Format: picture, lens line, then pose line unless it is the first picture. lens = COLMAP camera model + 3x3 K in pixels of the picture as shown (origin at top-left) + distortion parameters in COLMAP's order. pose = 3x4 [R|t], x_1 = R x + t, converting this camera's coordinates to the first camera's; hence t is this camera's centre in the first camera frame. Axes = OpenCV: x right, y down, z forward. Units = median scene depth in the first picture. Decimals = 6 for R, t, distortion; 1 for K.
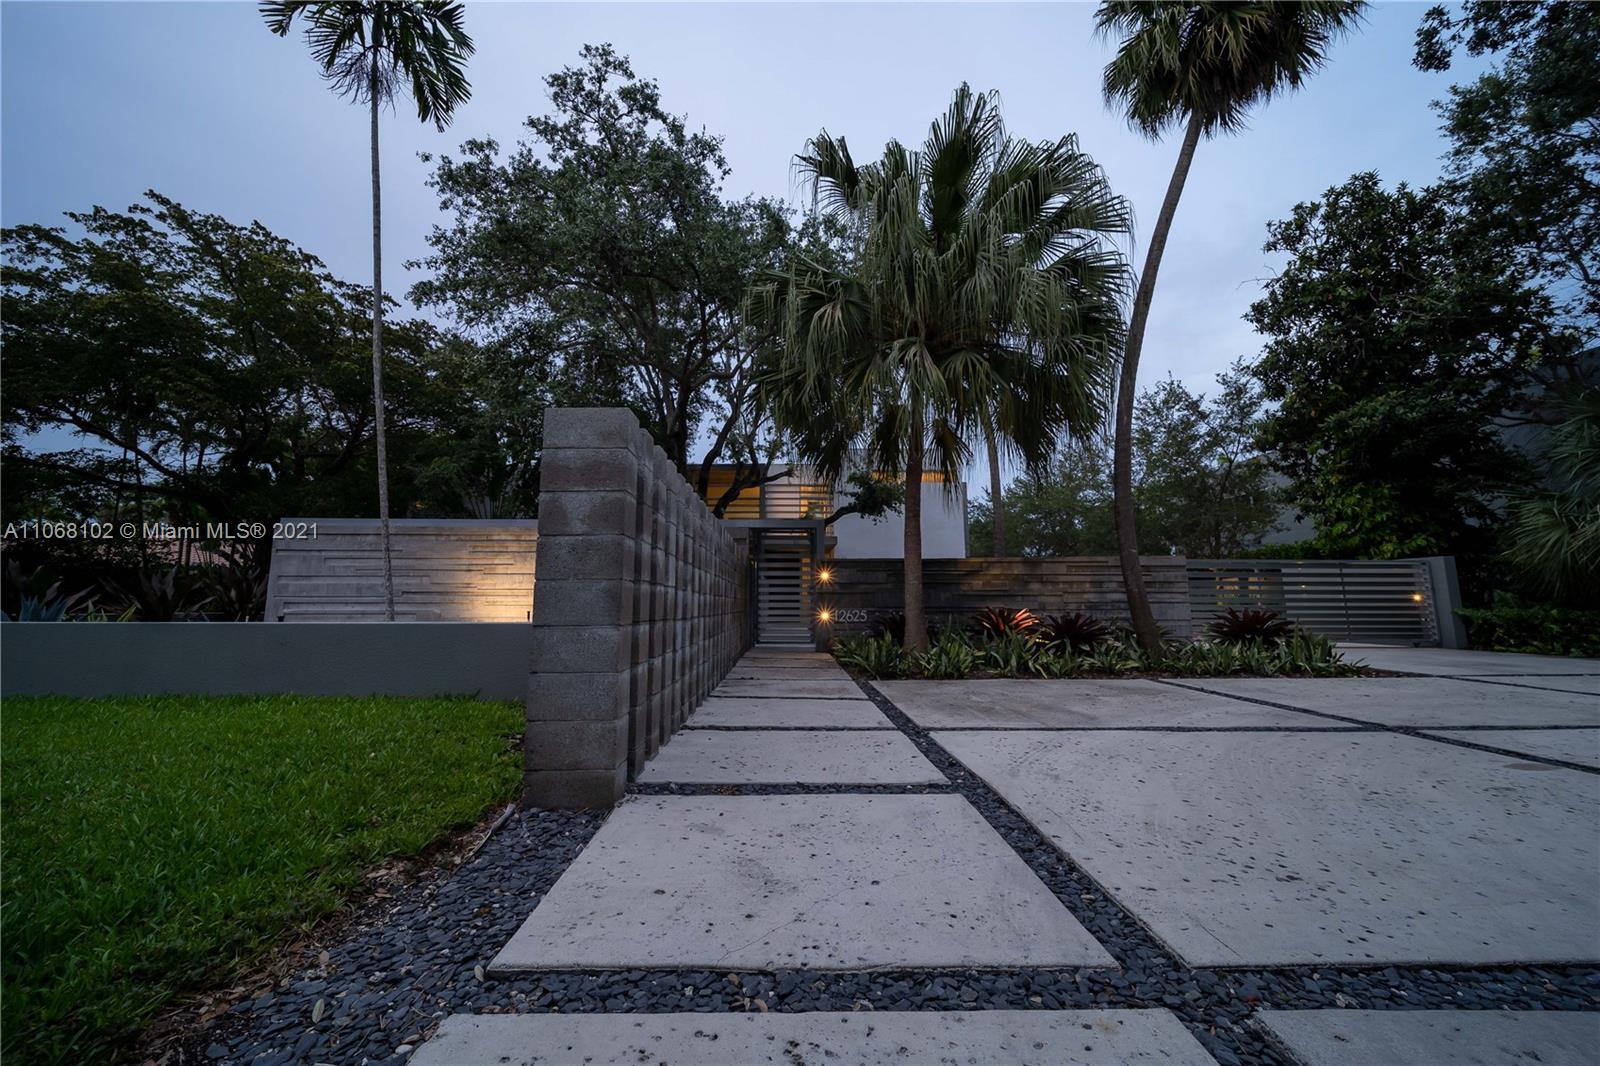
lens RADIAL K [[577.2, 0, 787.0], [0, 577.2, 531.9], [0, 0, 1]] dist [-0.002862, 0.000016]
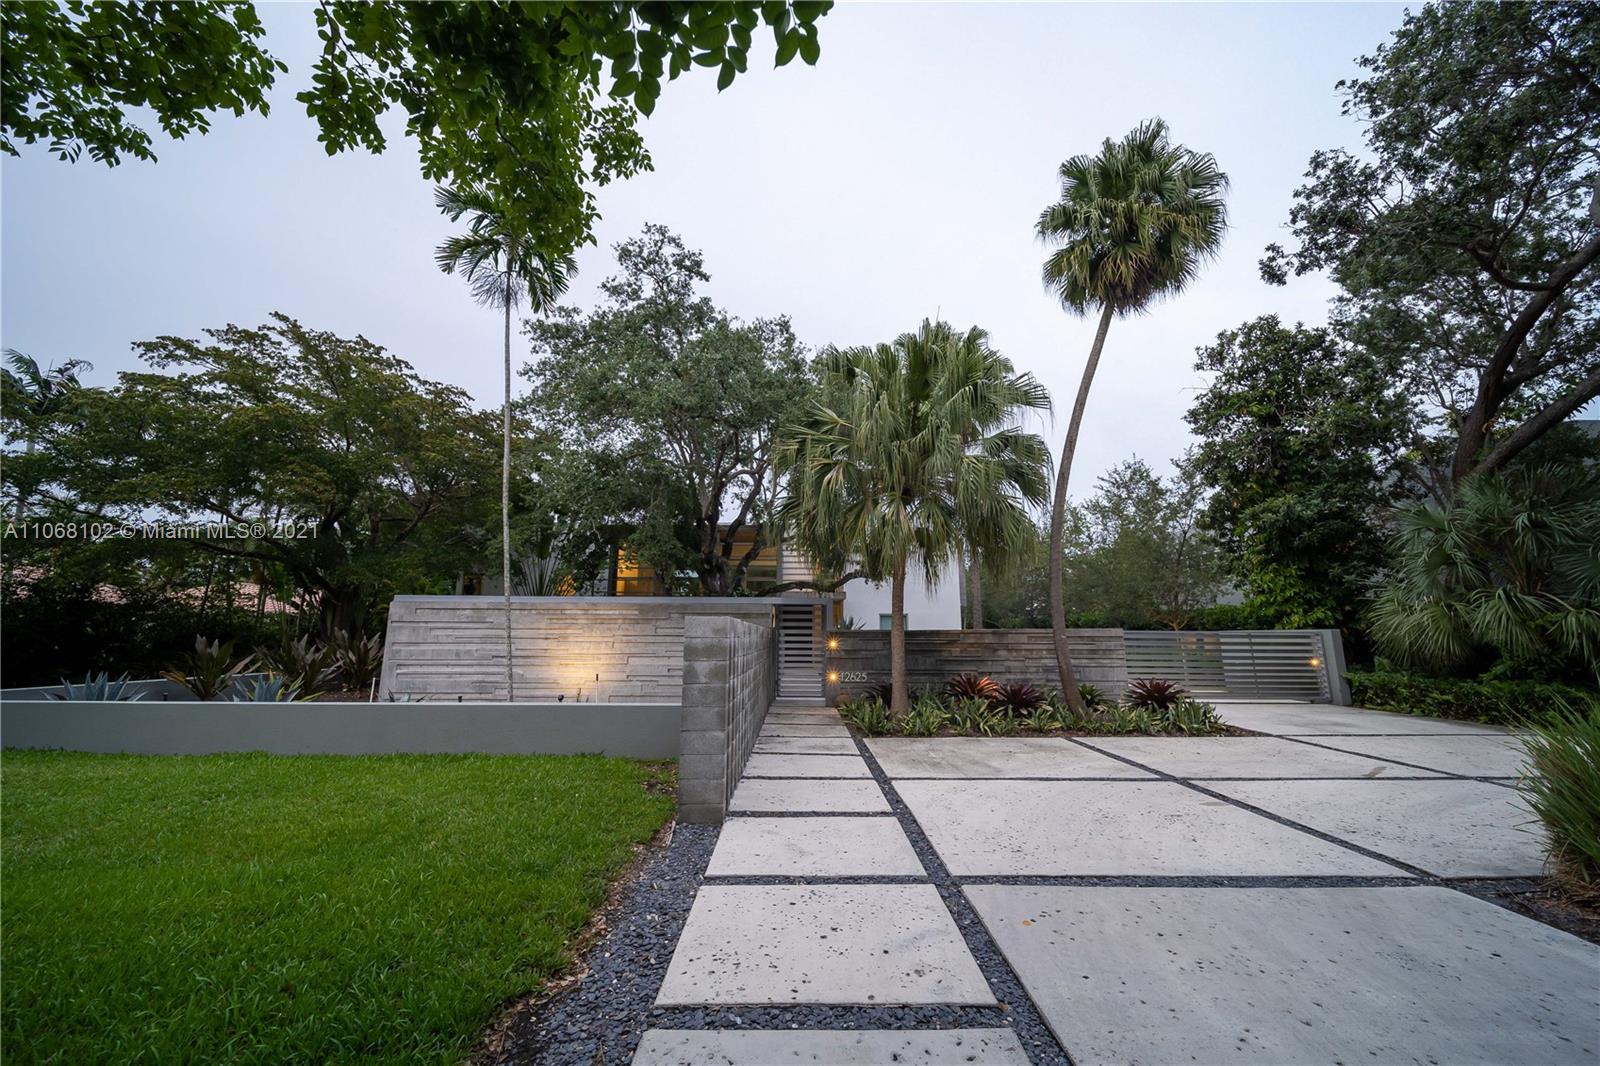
lens RADIAL K [[560.8, 0, 801.1], [0, 560.8, 538.5], [0, 0, 1]] dist [0.000394, -0.001430]
pose [[0.999993, 0.003237, 0.001858, -0.006435], [-0.003140, 0.998761, -0.049669, -0.090865], [-0.002016, 0.049663, 0.998764, -0.218569]]
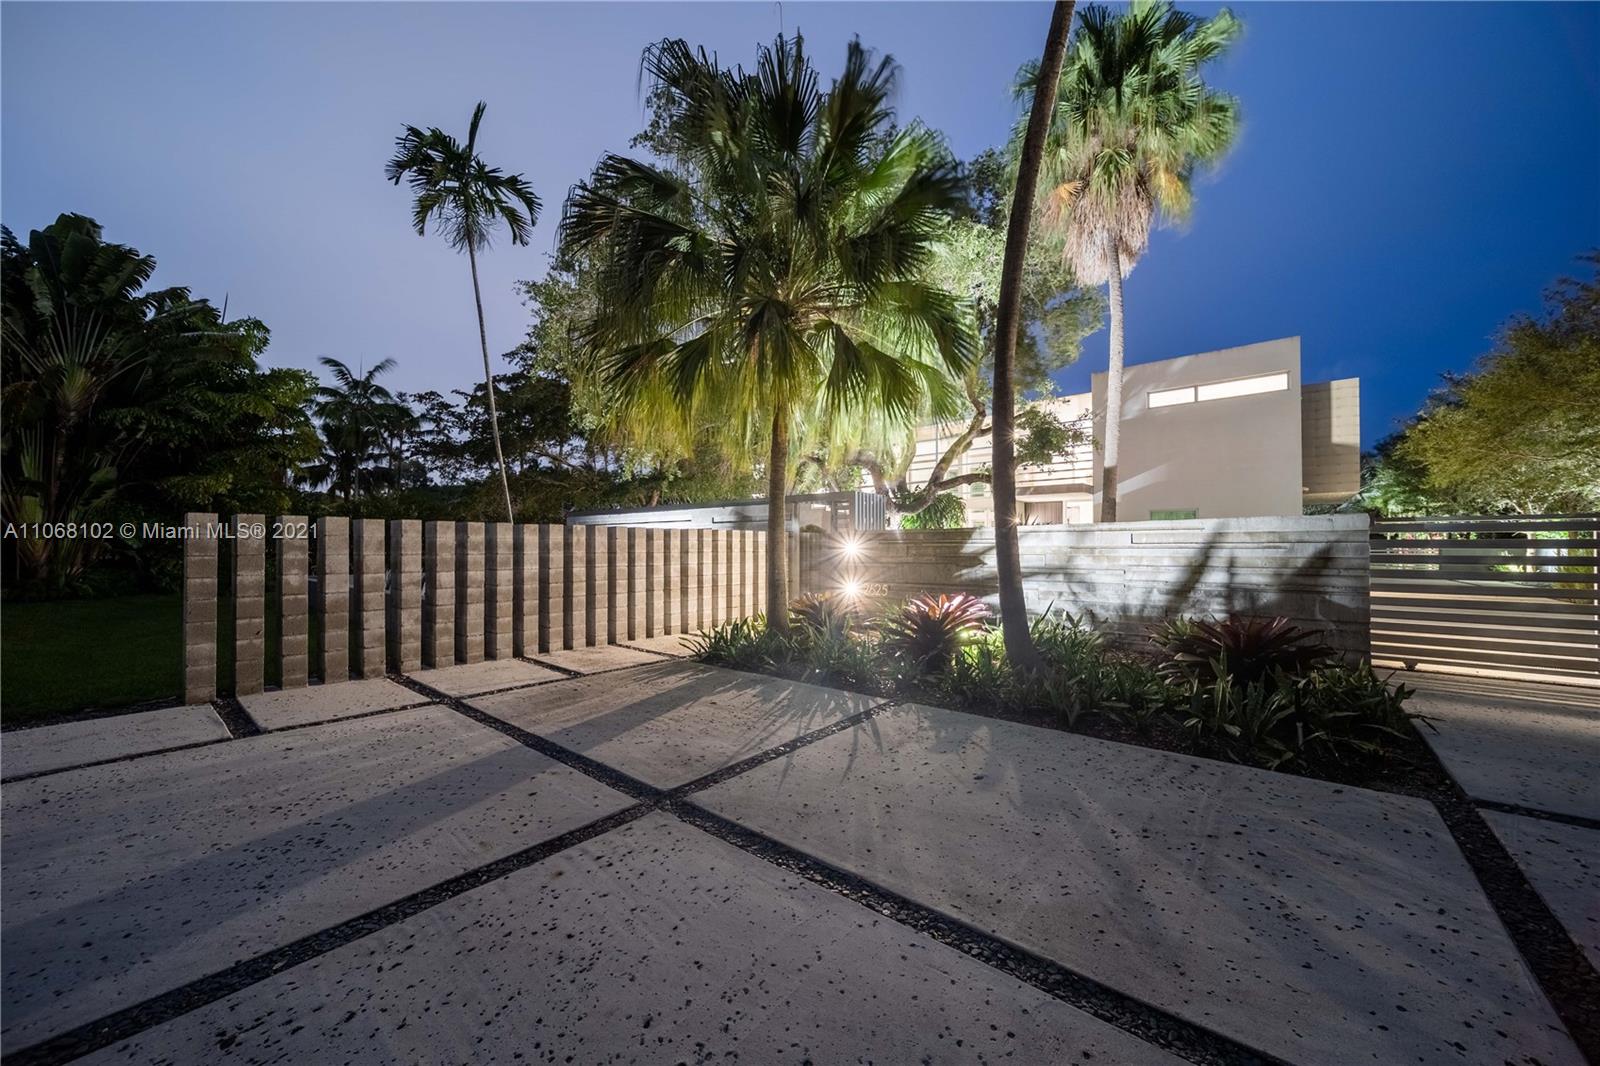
lens RADIAL K [[560.8, 0, 807.3], [0, 560.8, 545.6], [0, 0, 1]] dist [0.000394, -0.001430]
pose [[0.772606, -0.004288, -0.634871, 0.617319], [0.082933, 0.992091, 0.094224, -0.025073], [0.629446, -0.125450, 0.766851, 0.217517]]
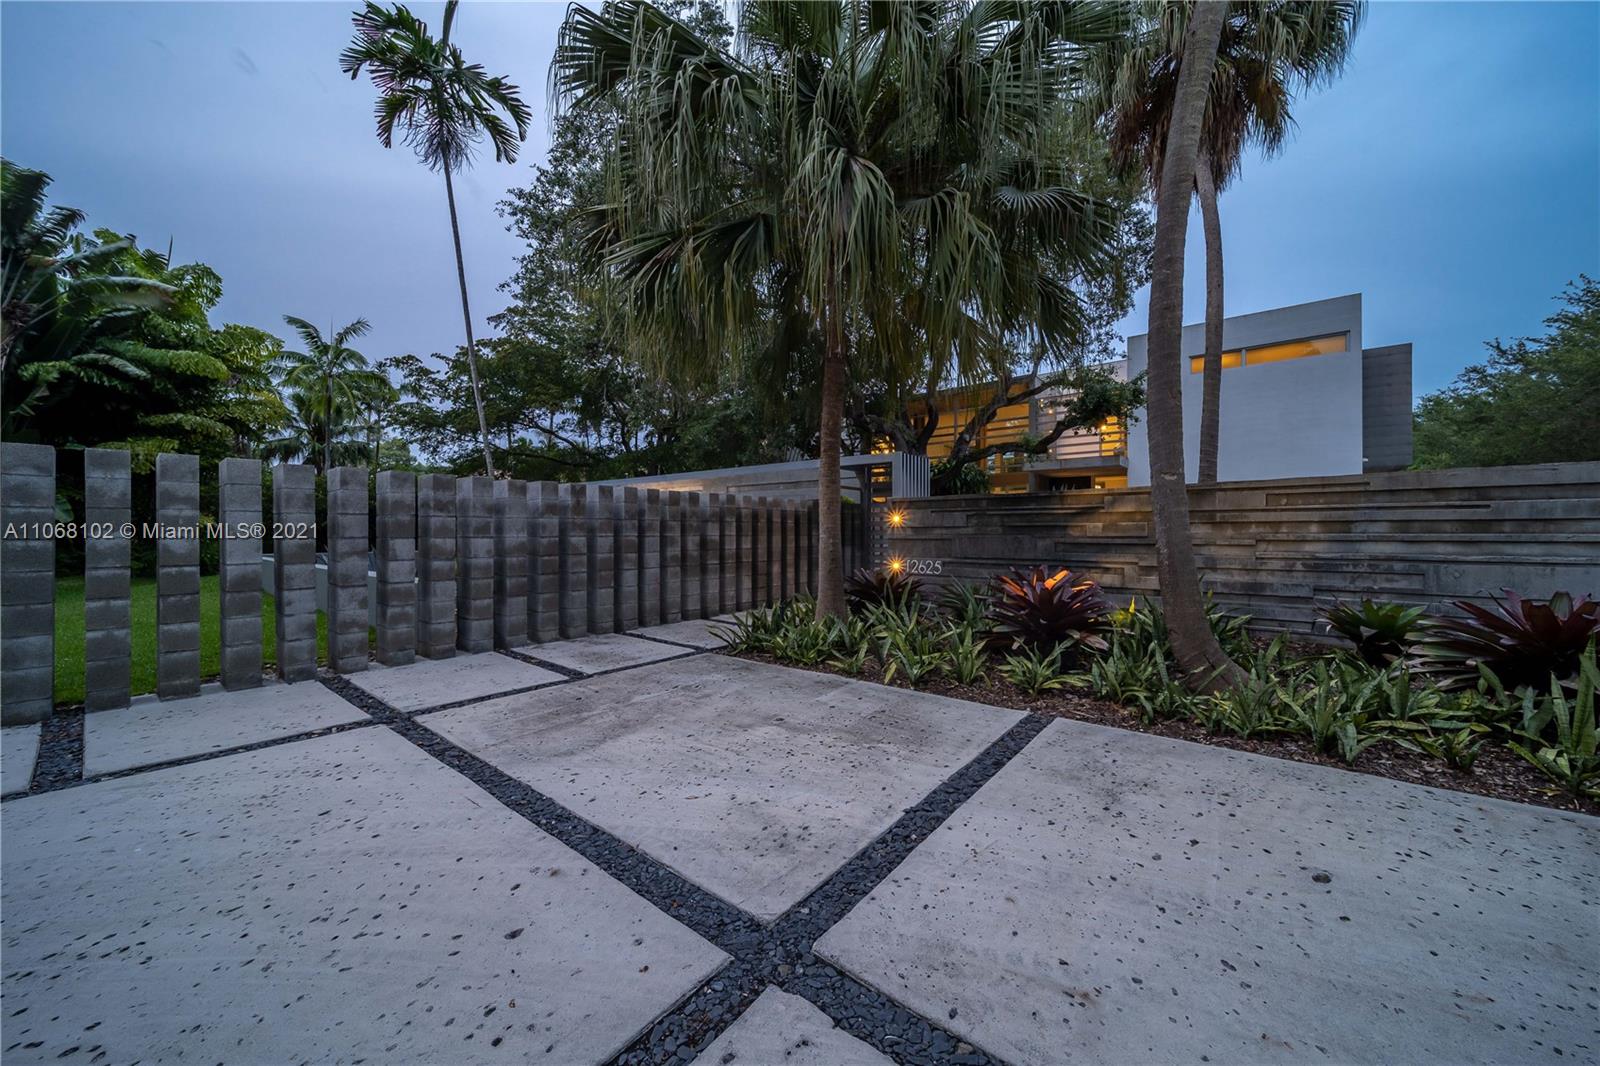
lens RADIAL K [[560.8, 0, 810.4], [0, 560.8, 532.2], [0, 0, 1]] dist [0.000394, -0.001430]
pose [[0.785384, -0.001283, -0.619007, 0.475161], [0.080378, 0.991743, 0.099926, 0.003551], [0.613768, -0.128235, 0.779003, 0.281277]]
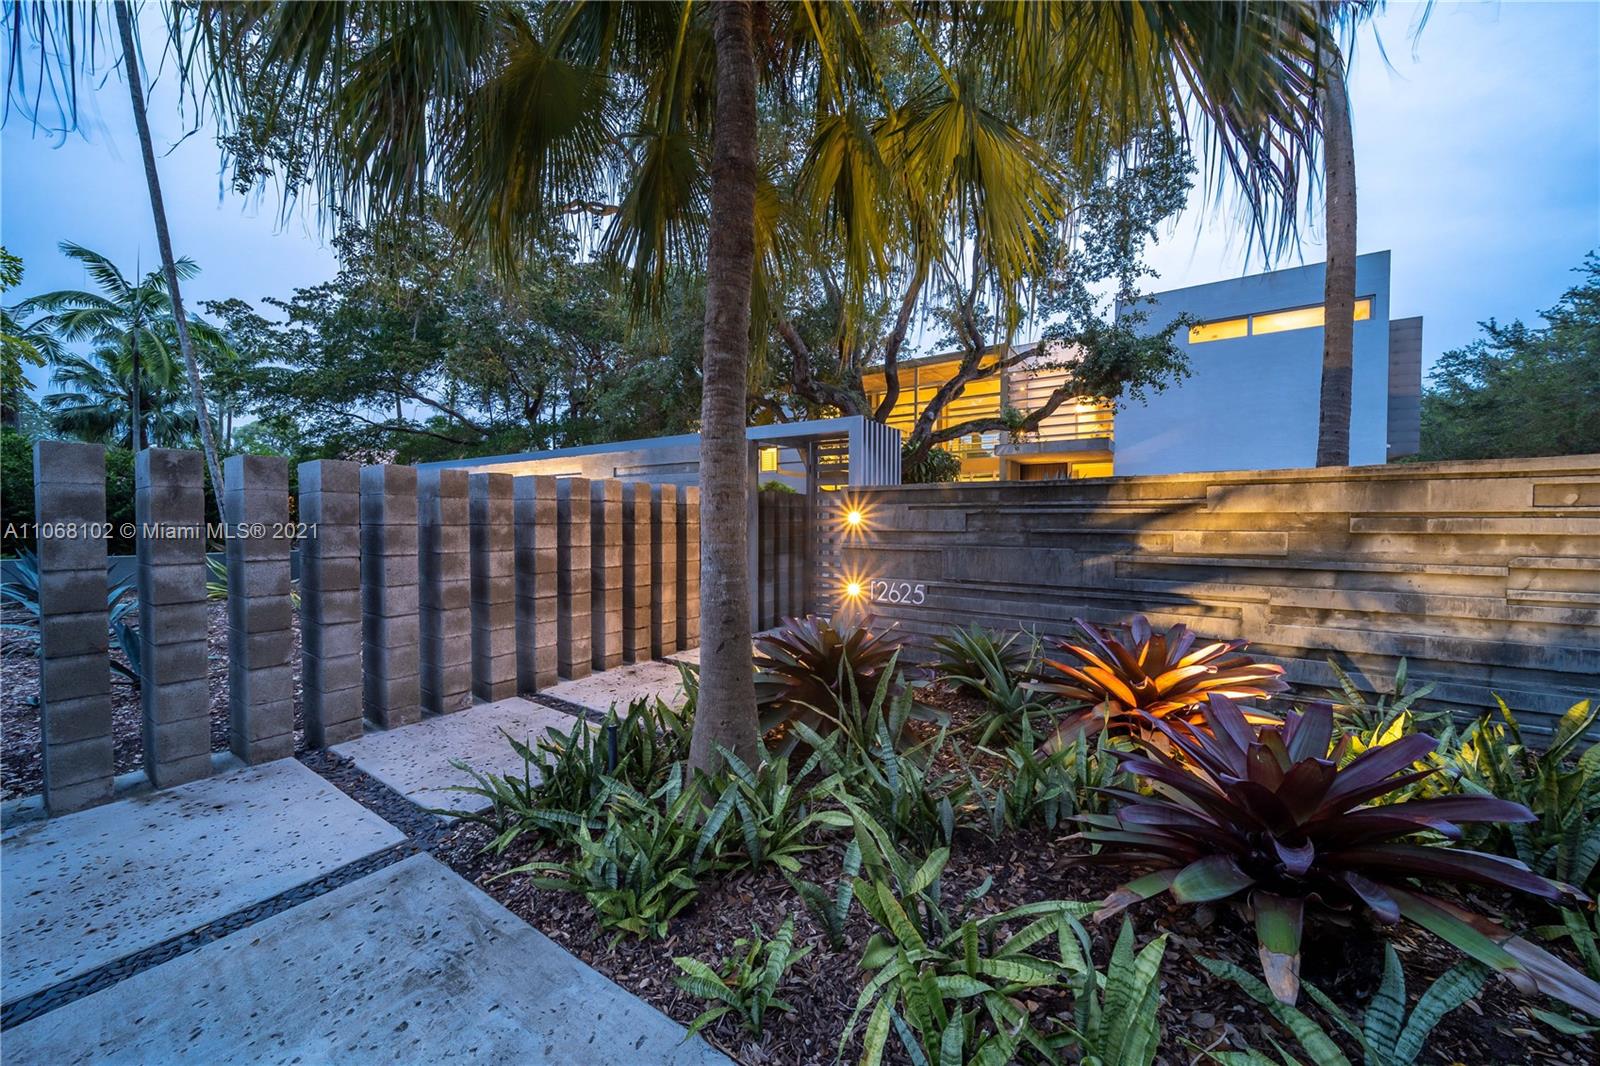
lens RADIAL K [[560.8, 0, 803.4], [0, 560.8, 527.8], [0, 0, 1]] dist [0.000394, -0.001430]
pose [[0.831730, 0.009126, -0.555105, 0.323892], [0.069302, 0.990338, 0.120118, 0.017491], [0.550838, -0.138376, 0.823061, 0.529109]]
